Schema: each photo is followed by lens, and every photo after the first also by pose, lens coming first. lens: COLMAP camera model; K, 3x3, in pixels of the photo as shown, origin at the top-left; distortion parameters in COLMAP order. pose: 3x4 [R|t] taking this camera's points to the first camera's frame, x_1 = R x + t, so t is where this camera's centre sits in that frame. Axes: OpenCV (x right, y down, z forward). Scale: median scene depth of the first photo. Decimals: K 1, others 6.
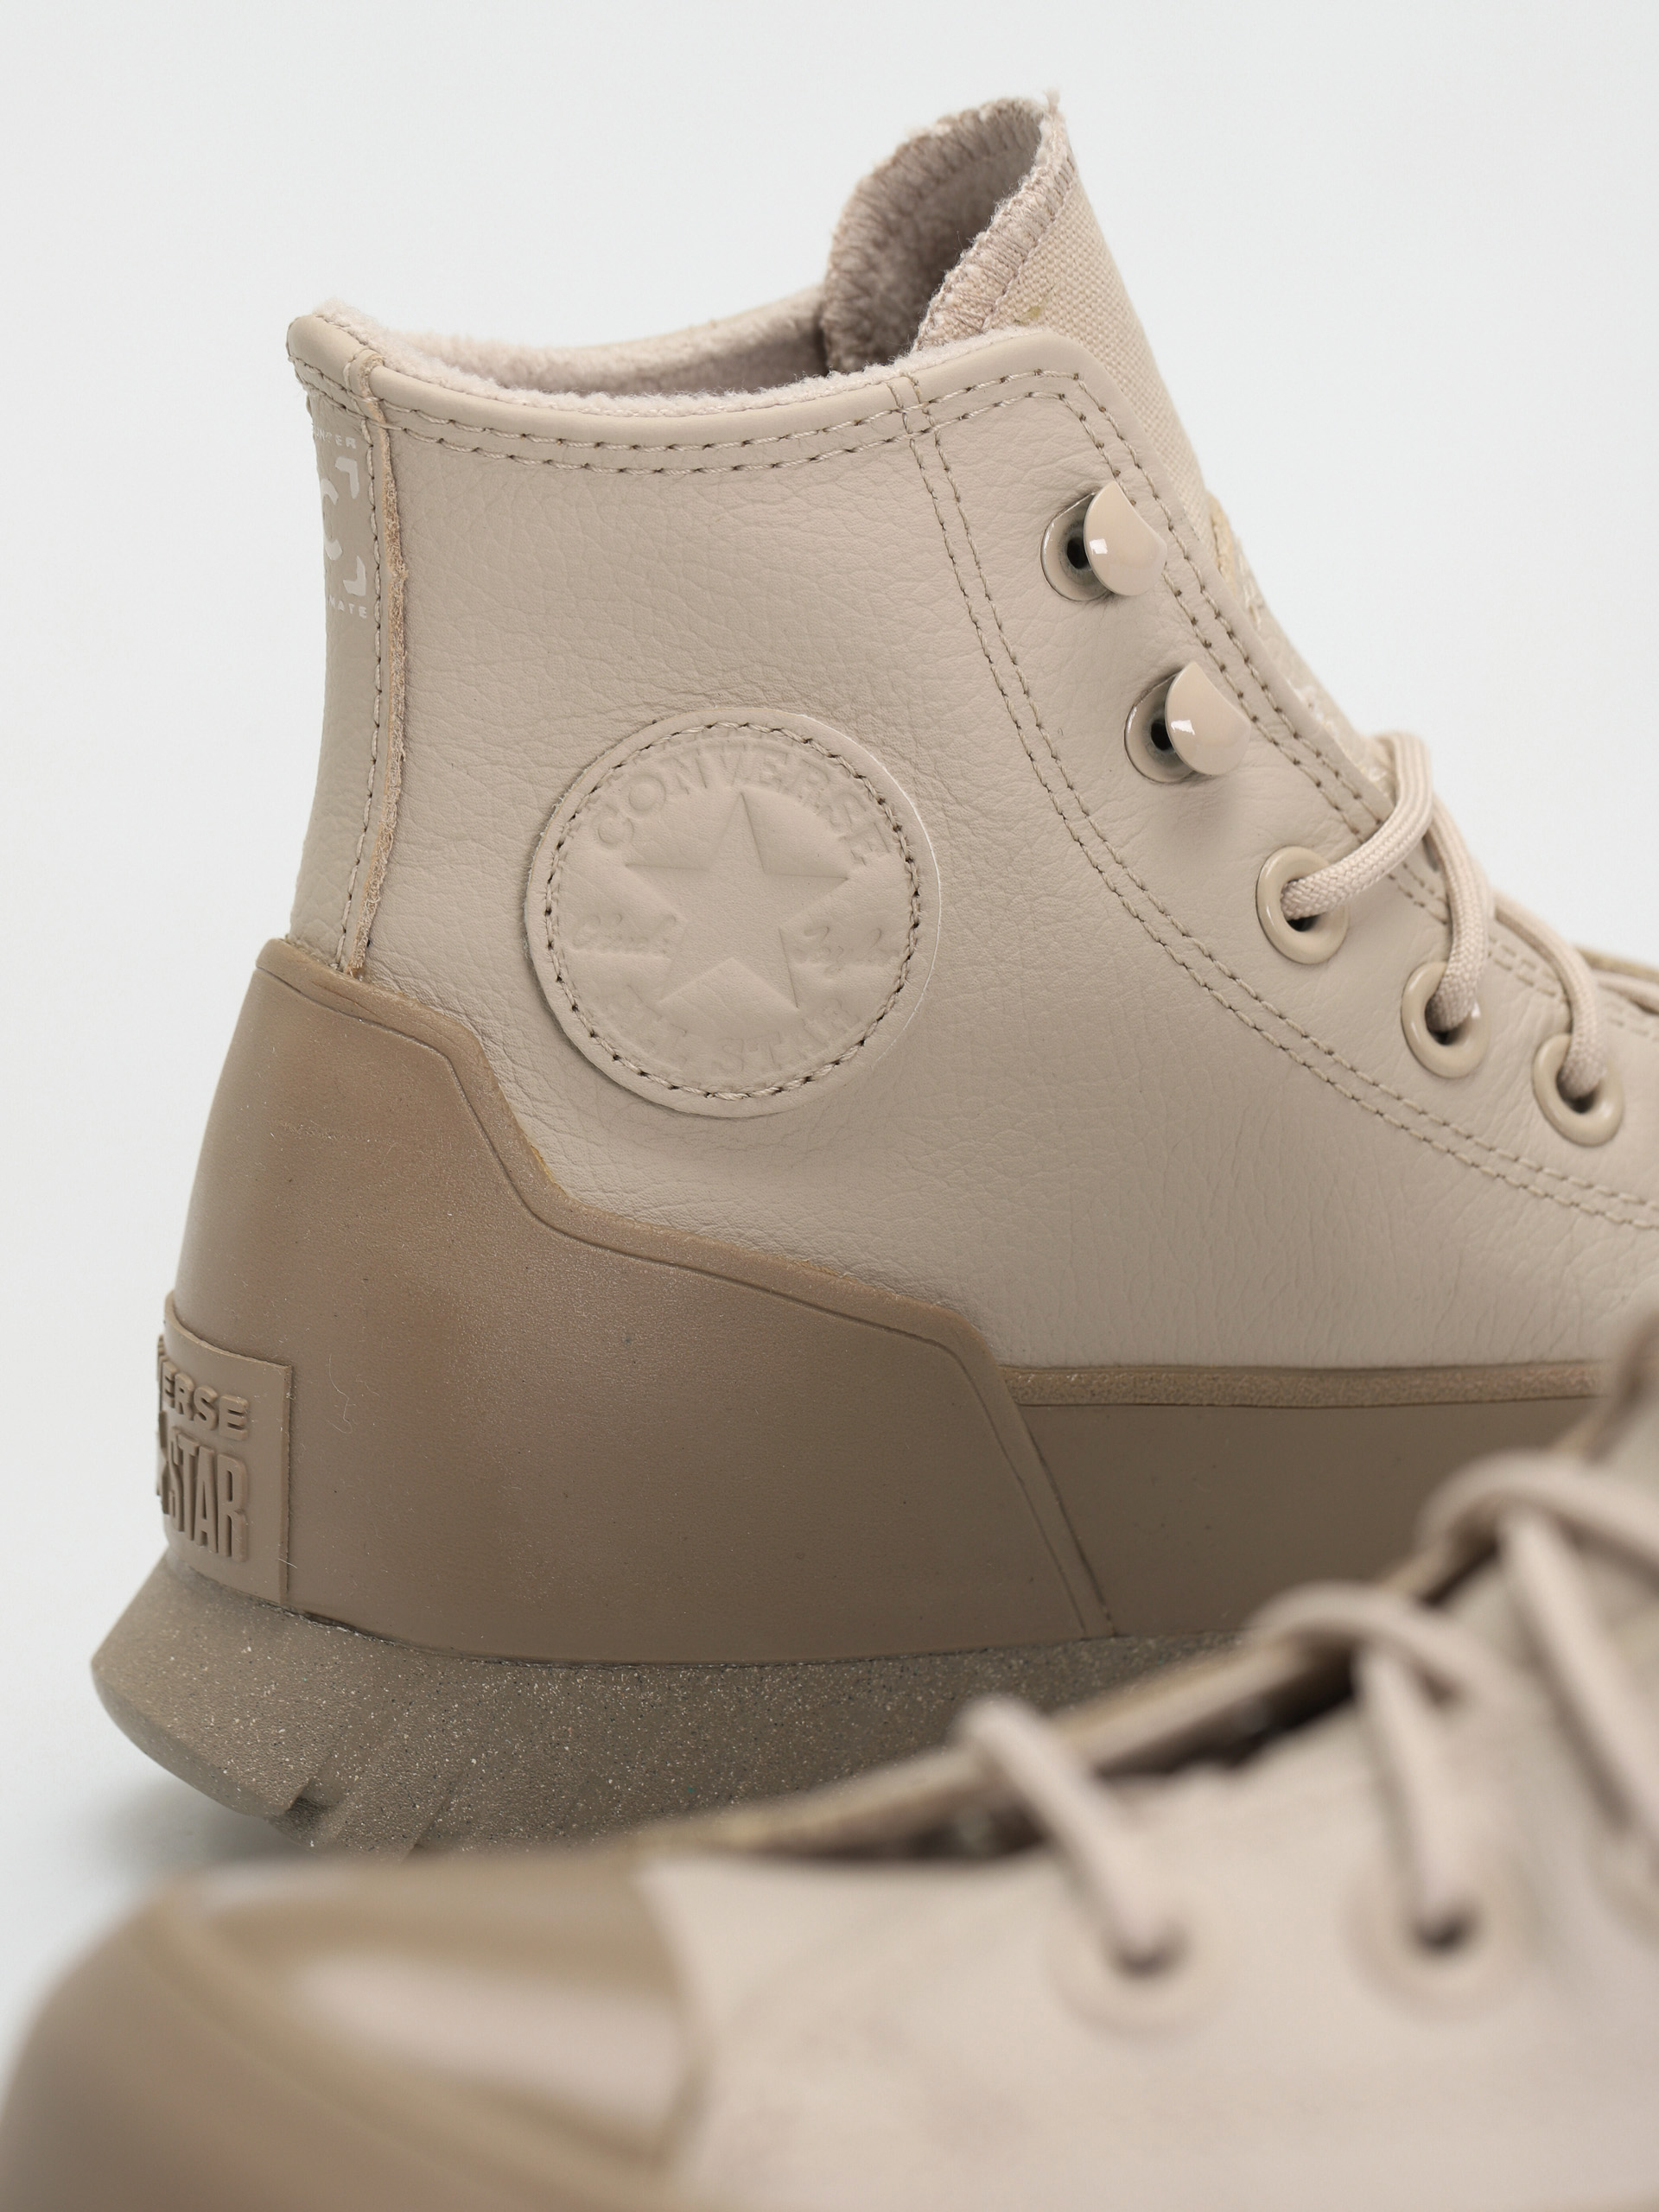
lens RADIAL K [[7277.0, 0, 833.1], [0, 7277.0, 1106.9], [0, 0, 1]] dist [-0.003382, 0.000000]
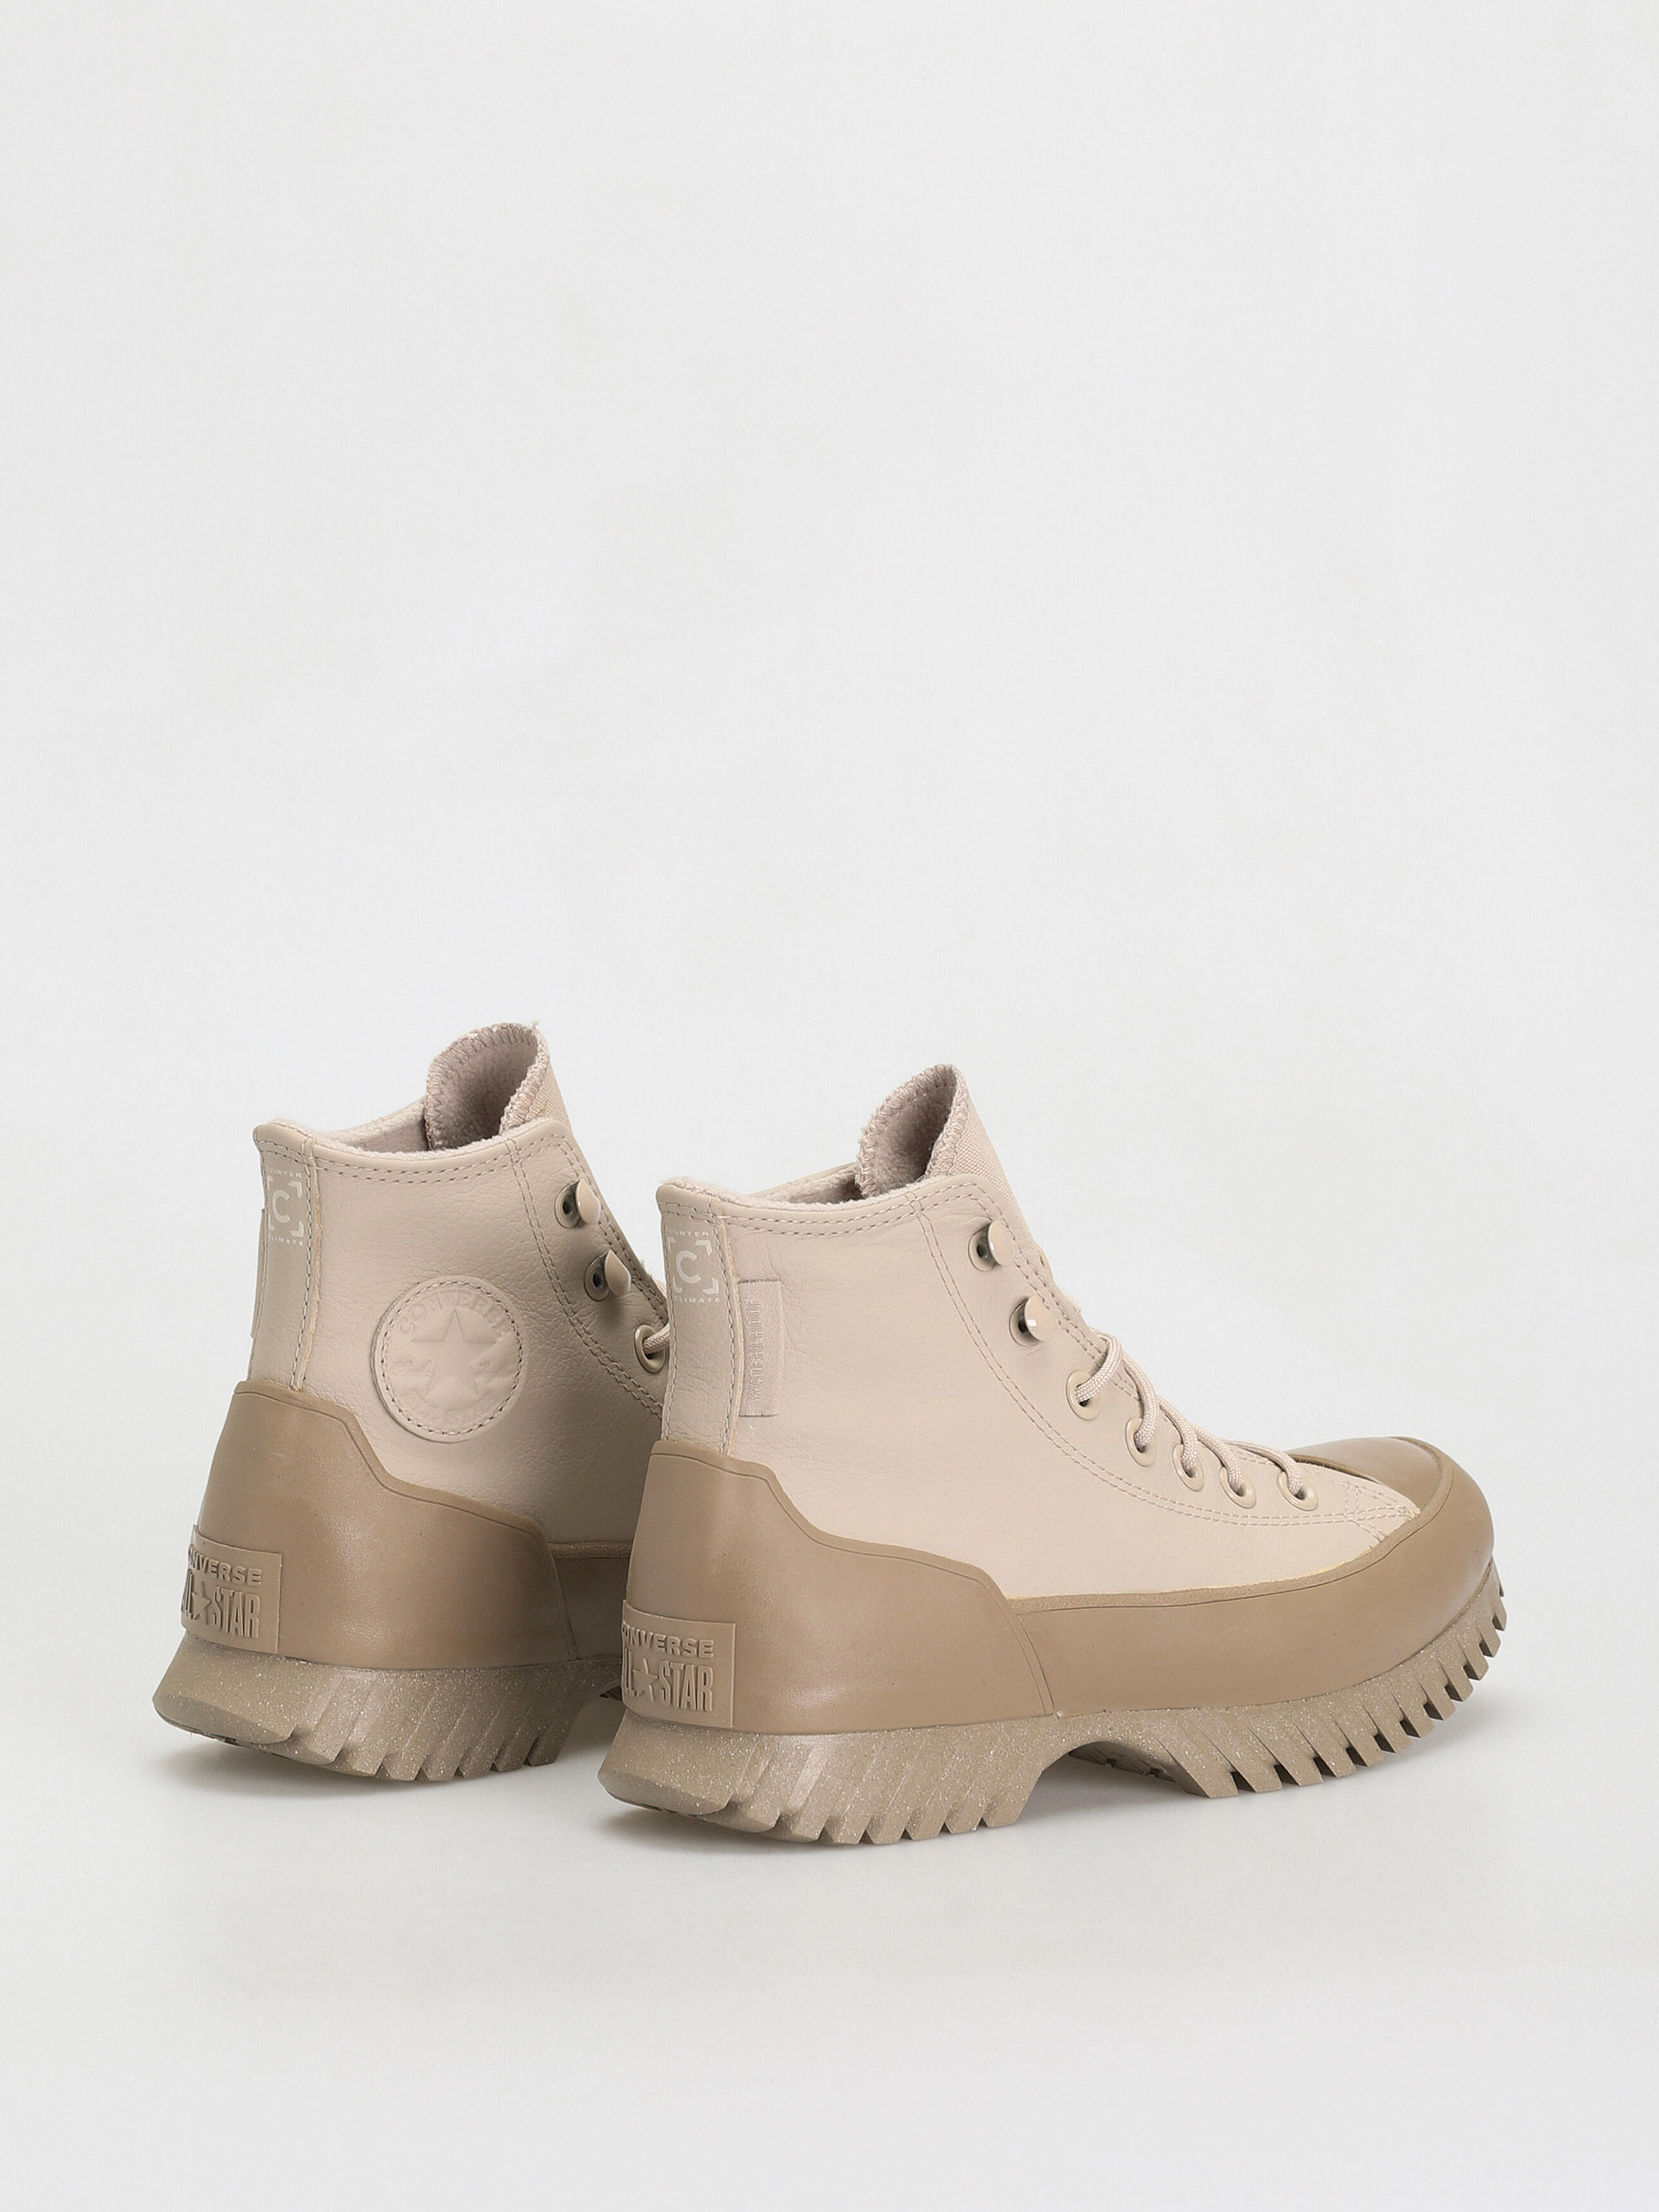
lens RADIAL K [[7277.0, 0, 828.2], [0, 7277.0, 1104.9], [0, 0, 1]] dist [-0.003382, 0.000000]
pose [[0.944337, -0.034387, 0.327176, -0.694942], [0.062481, 0.995168, -0.075746, 0.082243], [-0.322990, 0.091972, 0.941923, -1.368232]]
